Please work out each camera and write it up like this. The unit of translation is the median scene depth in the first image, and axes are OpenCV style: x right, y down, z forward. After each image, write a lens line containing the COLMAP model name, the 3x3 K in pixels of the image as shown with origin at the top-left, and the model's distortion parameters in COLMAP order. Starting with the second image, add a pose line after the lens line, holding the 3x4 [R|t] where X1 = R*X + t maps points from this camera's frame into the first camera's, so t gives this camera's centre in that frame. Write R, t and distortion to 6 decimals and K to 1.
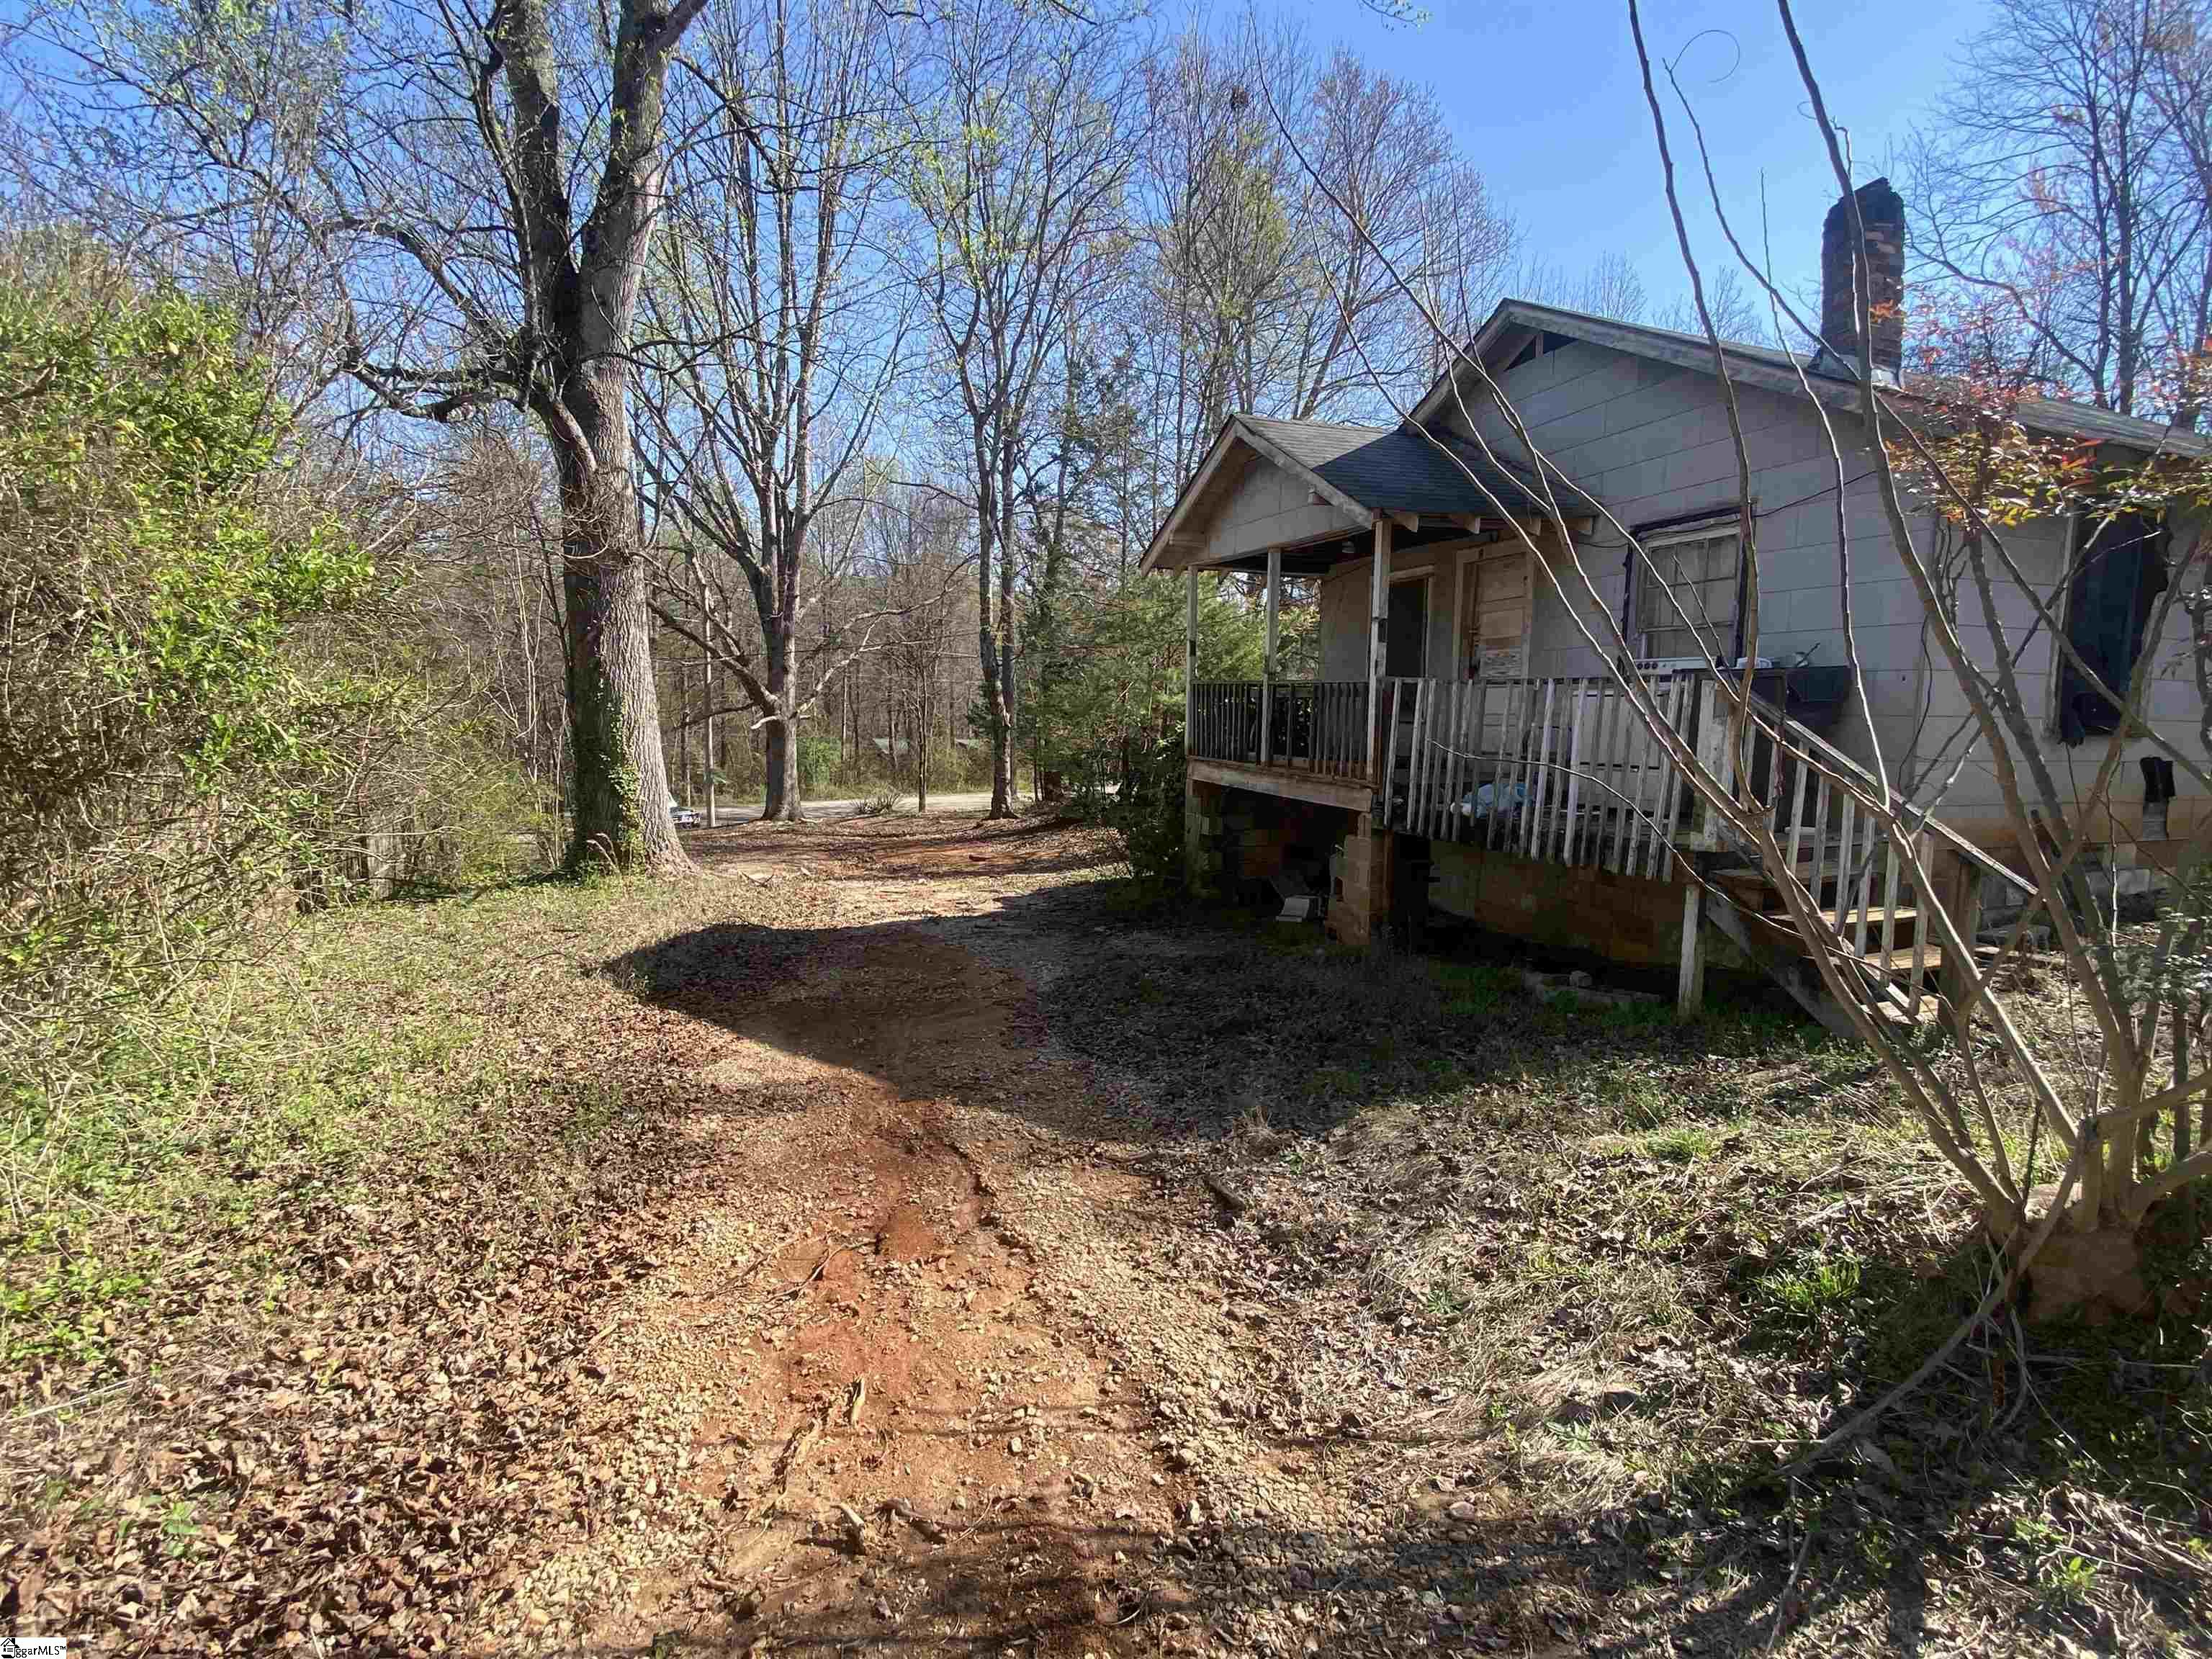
lens RADIAL K [[1021.2, 0, 1099.1], [0, 1021.2, 841.8], [0, 0, 1]] dist [0.000796, 0.000066]
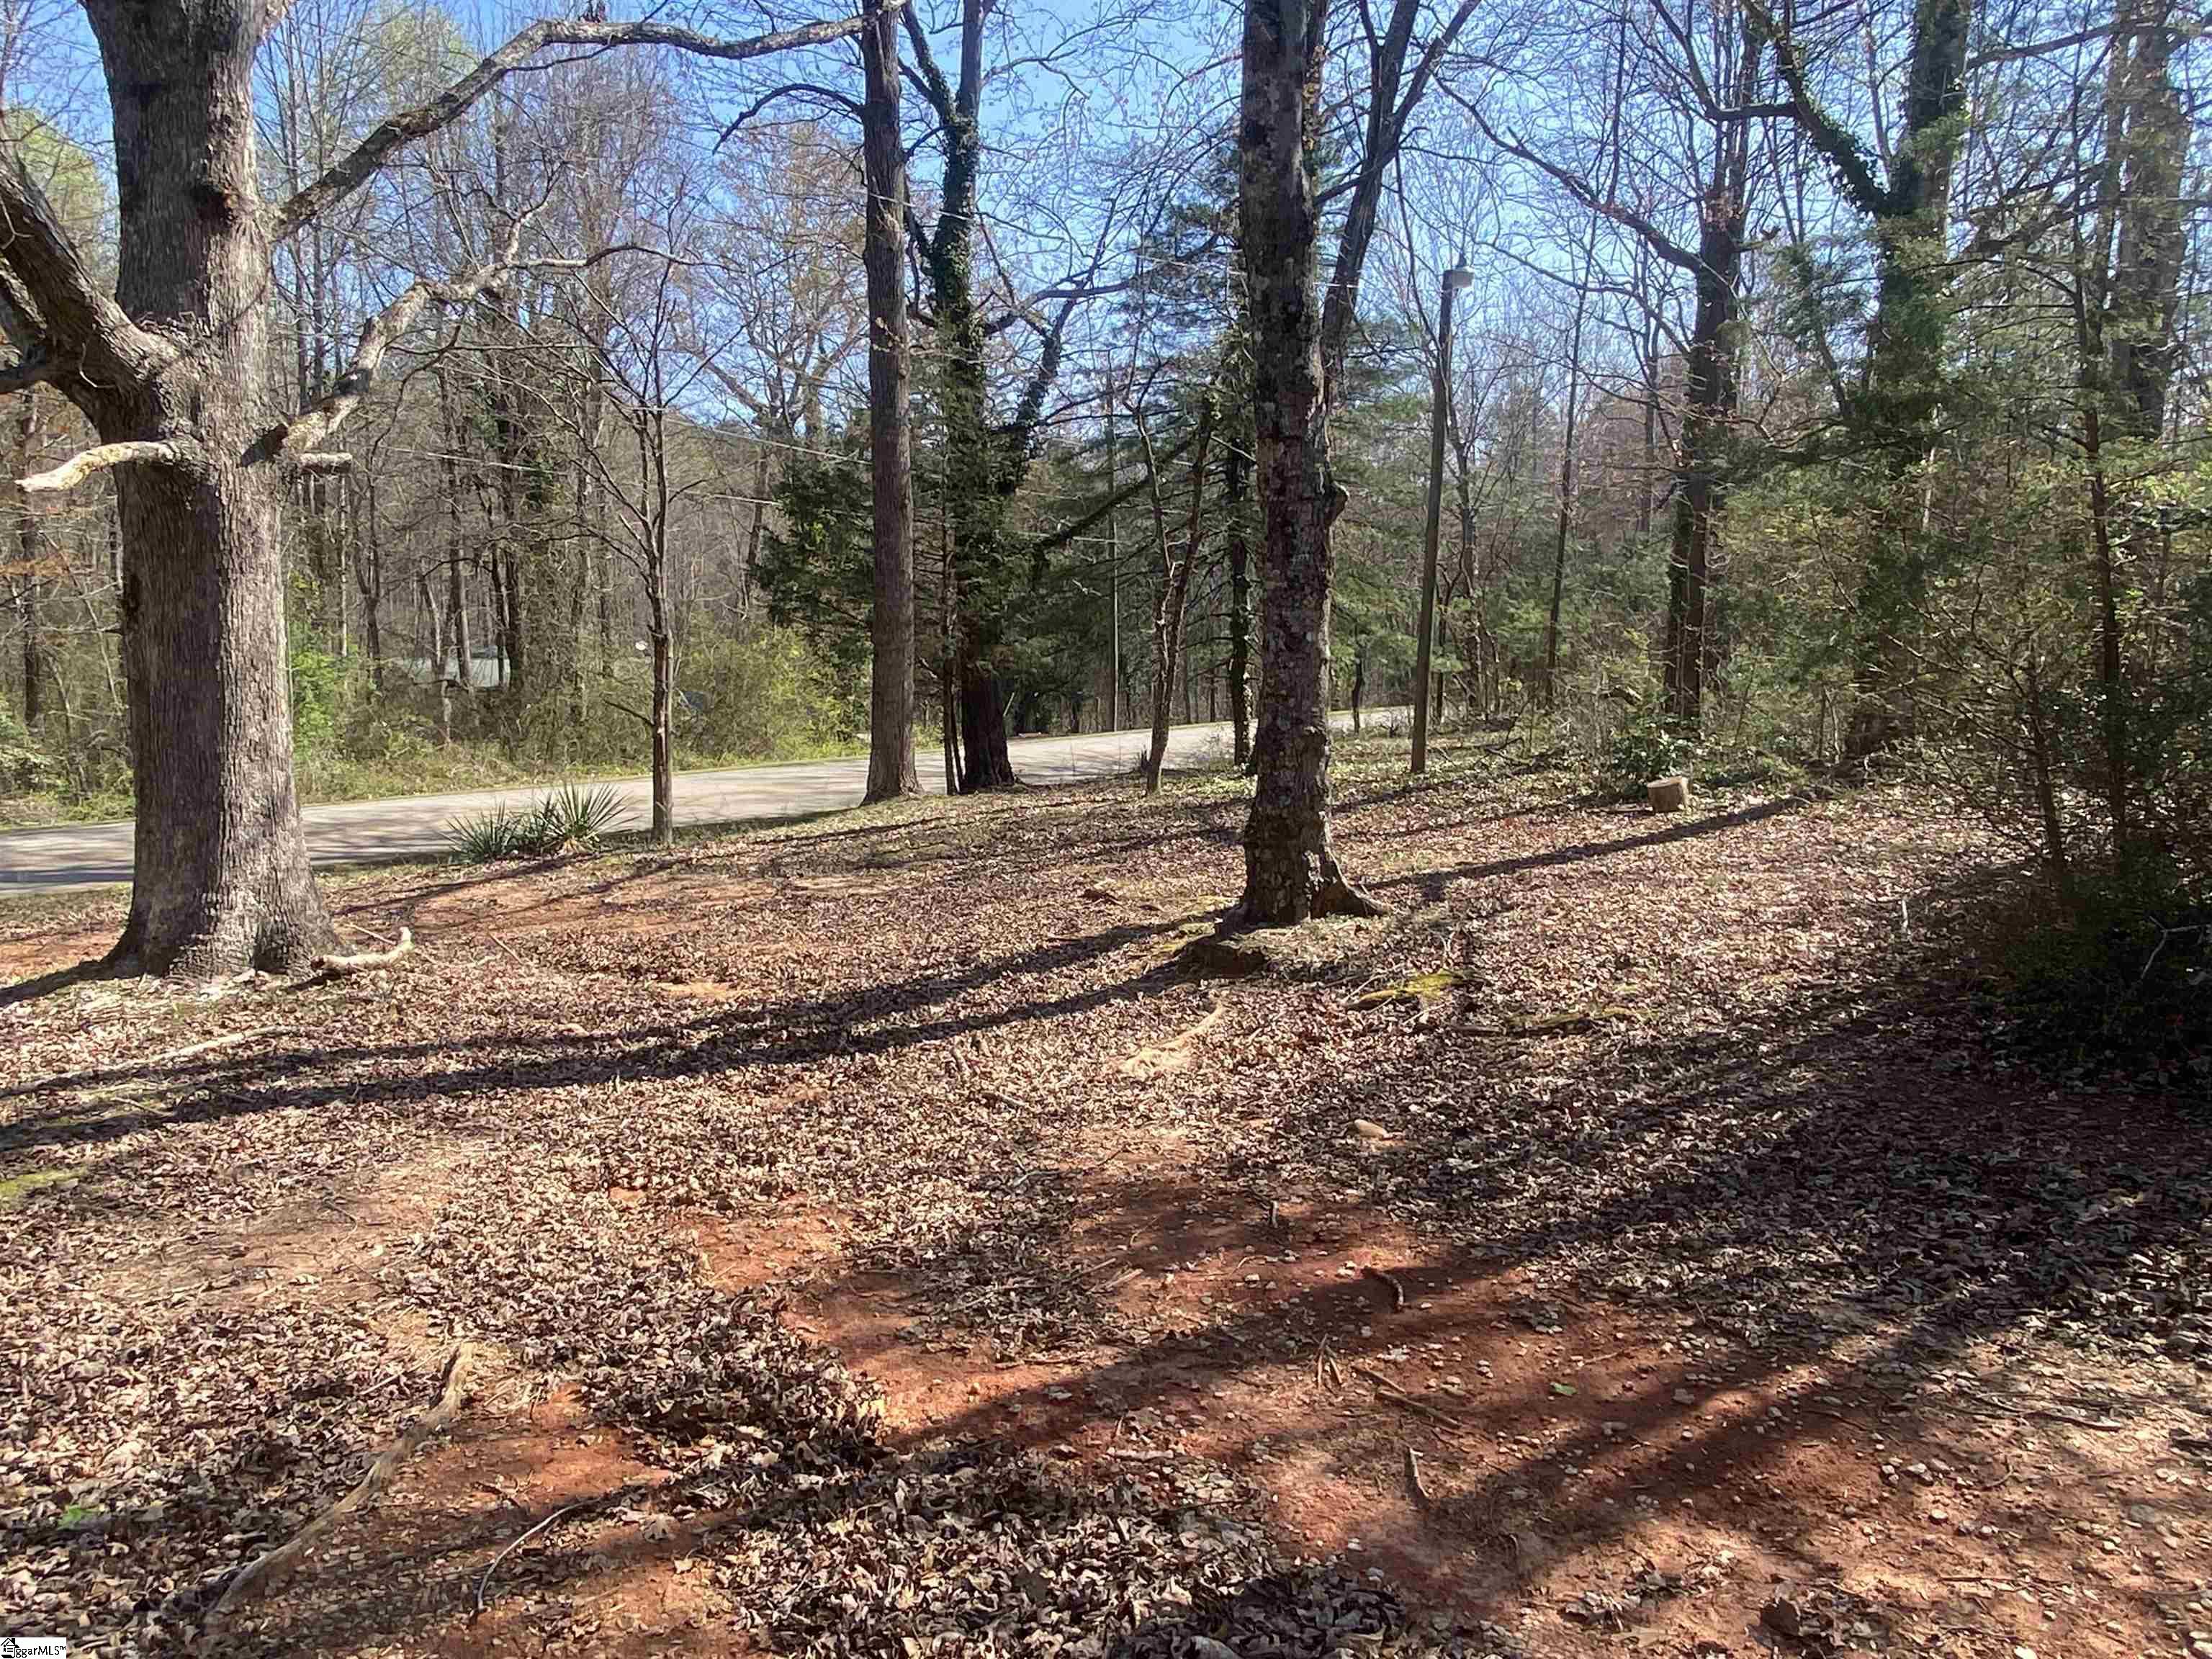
lens RADIAL K [[1609.3, 0, 1107.6], [0, 1609.3, 819.1], [0, 0, 1]] dist [-0.002329, -0.000596]
pose [[0.978458, -0.030131, 0.204237, -0.205192], [0.028257, 0.999528, 0.012085, -0.049019], [-0.204505, -0.006053, 0.978847, 0.659139]]
